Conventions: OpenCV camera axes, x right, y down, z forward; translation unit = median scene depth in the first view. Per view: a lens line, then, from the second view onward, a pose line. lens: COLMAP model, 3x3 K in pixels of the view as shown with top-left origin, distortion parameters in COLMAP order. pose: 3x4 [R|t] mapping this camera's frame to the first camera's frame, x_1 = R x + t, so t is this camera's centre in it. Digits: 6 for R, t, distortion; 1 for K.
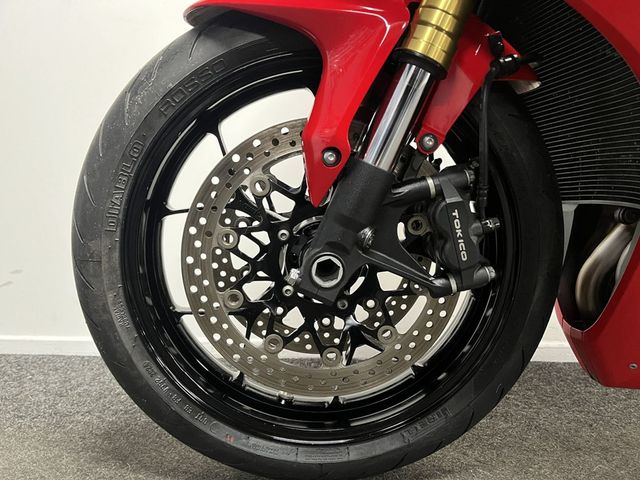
lens RADIAL K [[484.0, 0, 320.0], [0, 484.0, 240.0], [0, 0, 1]] dist [0.057955, -0.057111]
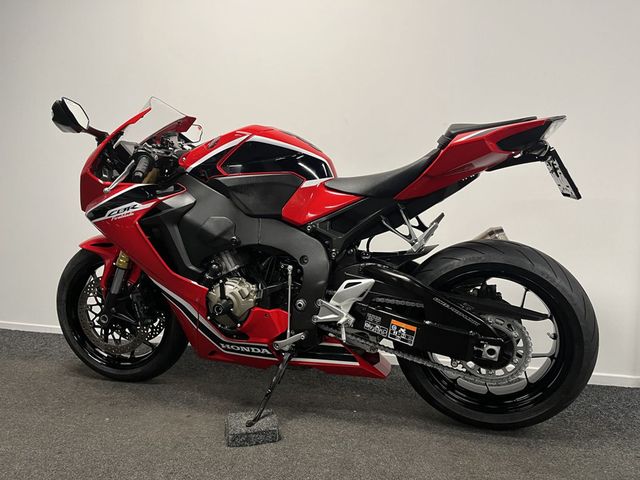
lens RADIAL K [[484.0, 0, 320.0], [0, 484.0, 240.0], [0, 0, 1]] dist [0.057955, -0.057111]
pose [[0.957707, 0.006511, -0.287671, 2.369196], [-0.003198, 0.999923, 0.011986, -0.529334], [0.287727, -0.010559, 0.957654, -1.883917]]
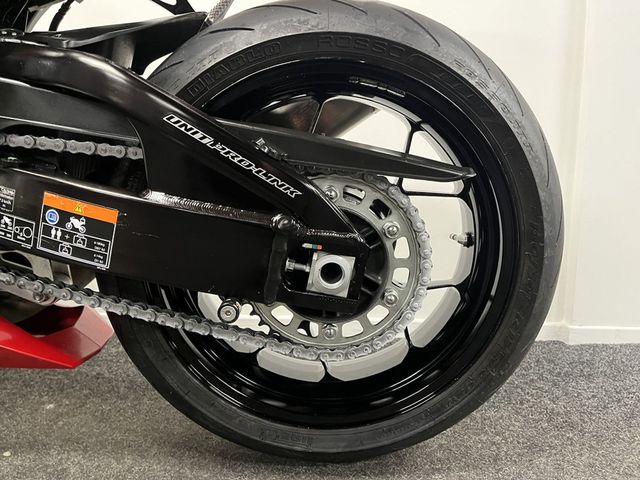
lens RADIAL K [[484.0, 0, 320.0], [0, 484.0, 240.0], [0, 0, 1]] dist [0.057955, -0.057111]
pose [[0.999956, 0.007813, 0.005226, 2.469049], [-0.008121, 0.998065, 0.061644, -0.035391], [-0.004734, -0.061684, 0.998085, -0.098444]]
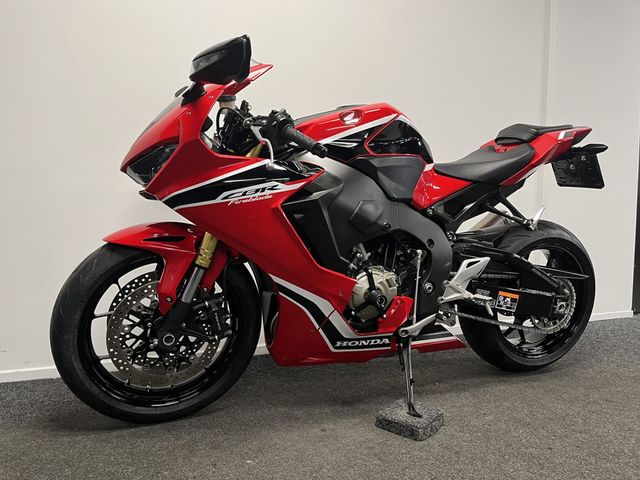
lens RADIAL K [[484.0, 0, 320.0], [0, 484.0, 240.0], [0, 0, 1]] dist [0.057955, -0.057111]
pose [[0.936571, -0.034526, 0.348774, -0.112469], [0.023435, 0.999078, 0.035971, -0.516870], [-0.349694, -0.025516, 0.936516, -1.666890]]
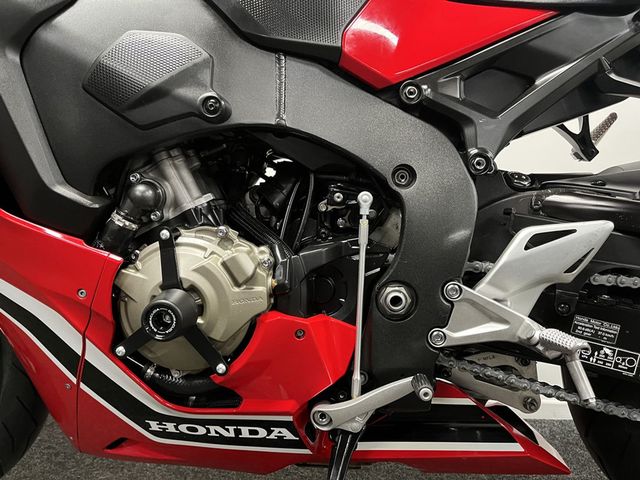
lens RADIAL K [[484.0, 0, 320.0], [0, 484.0, 240.0], [0, 0, 1]] dist [0.057955, -0.057111]
pose [[0.998849, -0.006641, -0.047513, 1.350071], [0.005199, 0.999524, -0.030411, -0.216059], [0.047693, 0.030129, 0.998408, -0.260426]]
